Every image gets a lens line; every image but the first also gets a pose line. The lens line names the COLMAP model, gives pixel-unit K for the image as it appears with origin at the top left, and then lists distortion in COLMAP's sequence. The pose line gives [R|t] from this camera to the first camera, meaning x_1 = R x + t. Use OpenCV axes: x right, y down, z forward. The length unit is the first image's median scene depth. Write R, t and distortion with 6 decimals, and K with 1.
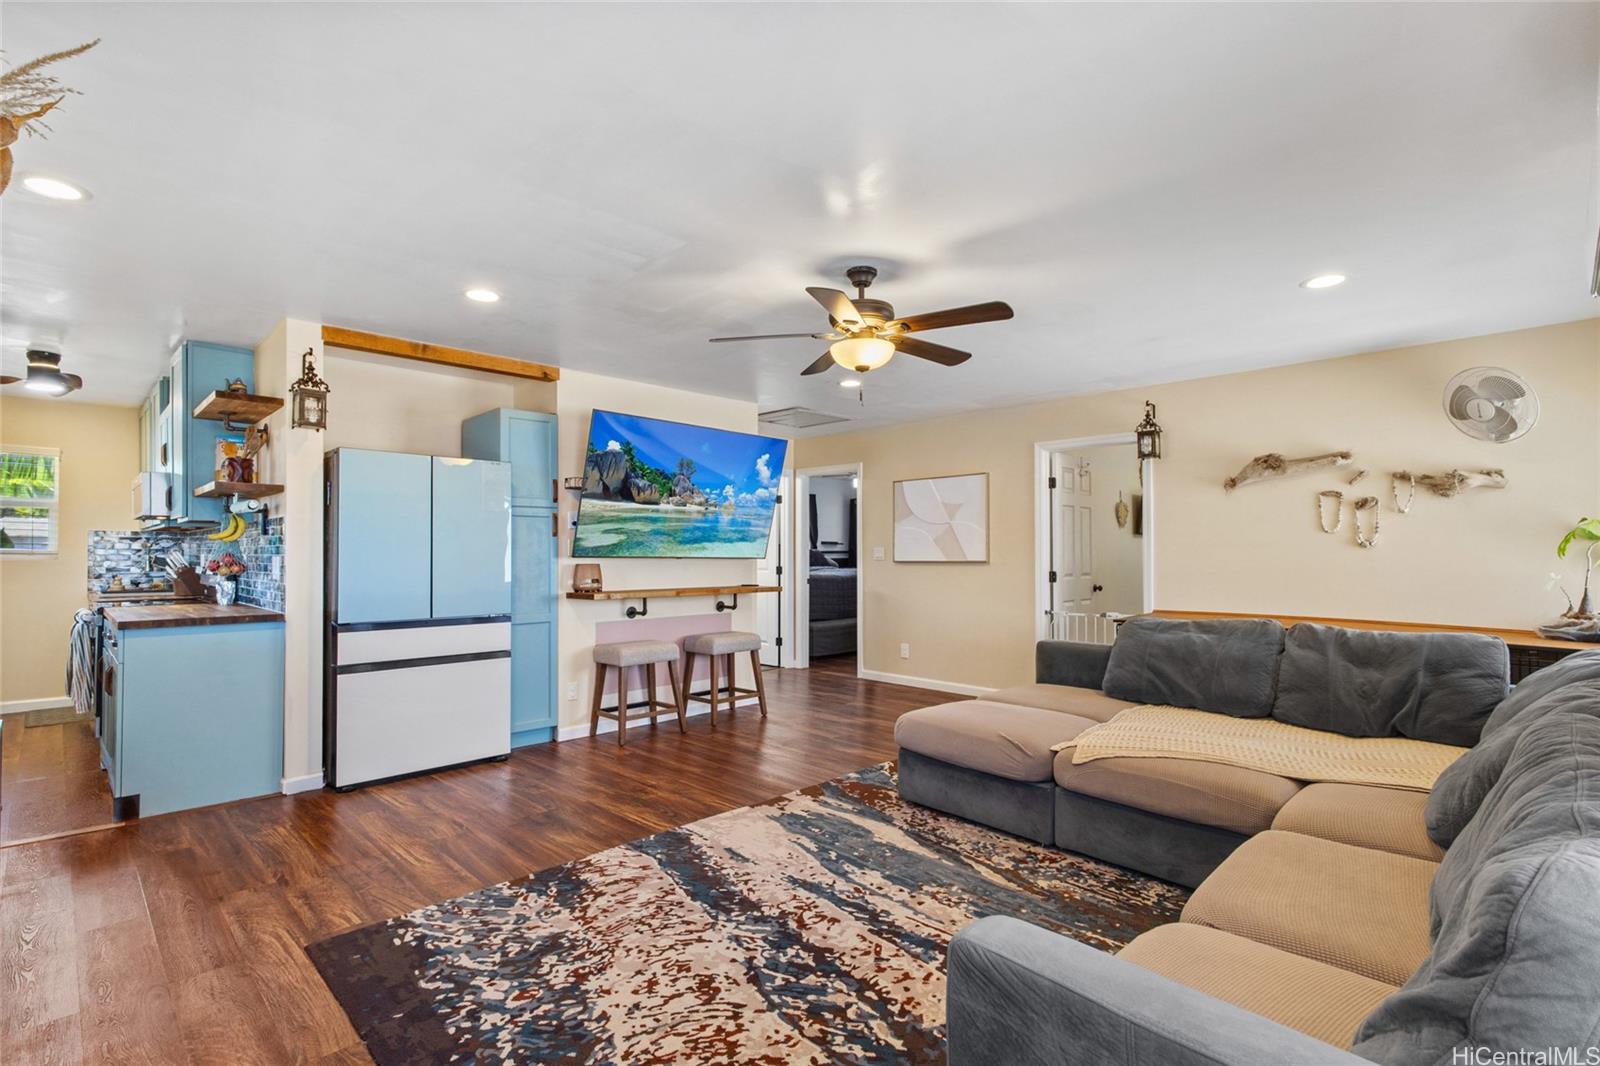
lens RADIAL K [[751.6, 0, 786.3], [0, 751.6, 538.3], [0, 0, 1]] dist [0.004800, 0.001211]
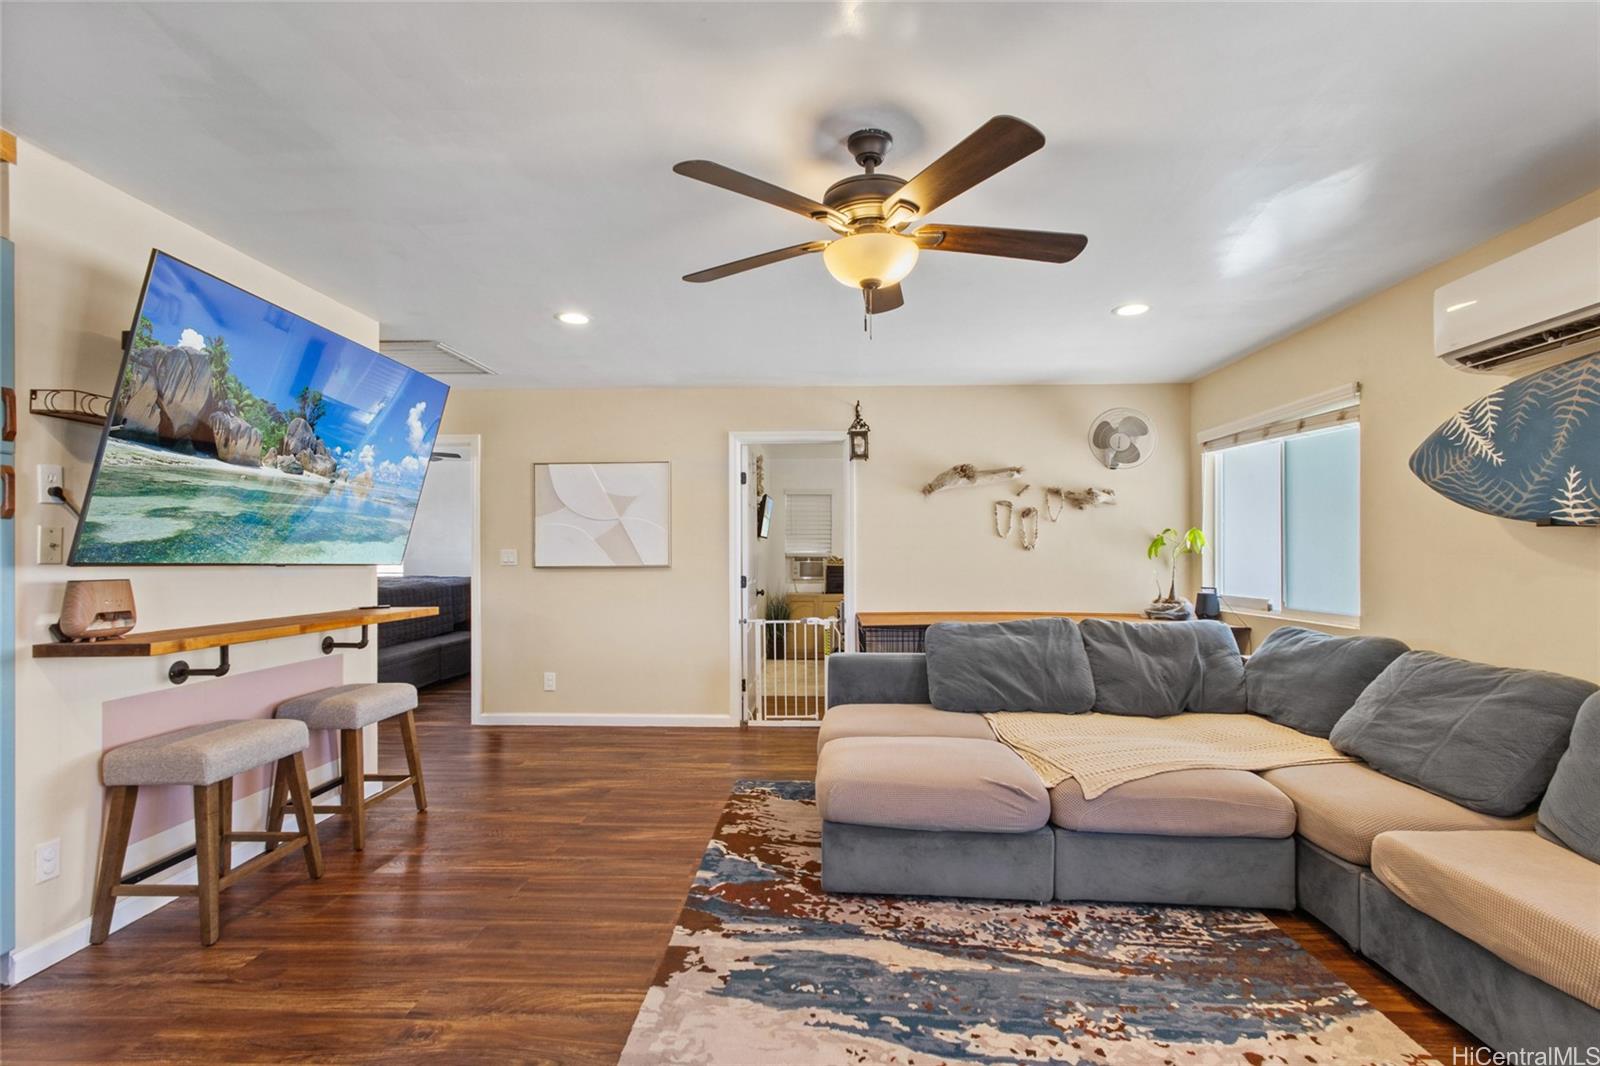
lens RADIAL K [[751.6, 0, 795.2], [0, 751.6, 546.5], [0, 0, 1]] dist [0.004800, 0.001211]
pose [[0.729339, 0.006394, 0.684122, -0.394790], [-0.011647, 0.999927, 0.003071, 0.009011], [-0.684053, -0.010208, 0.729361, 0.522978]]
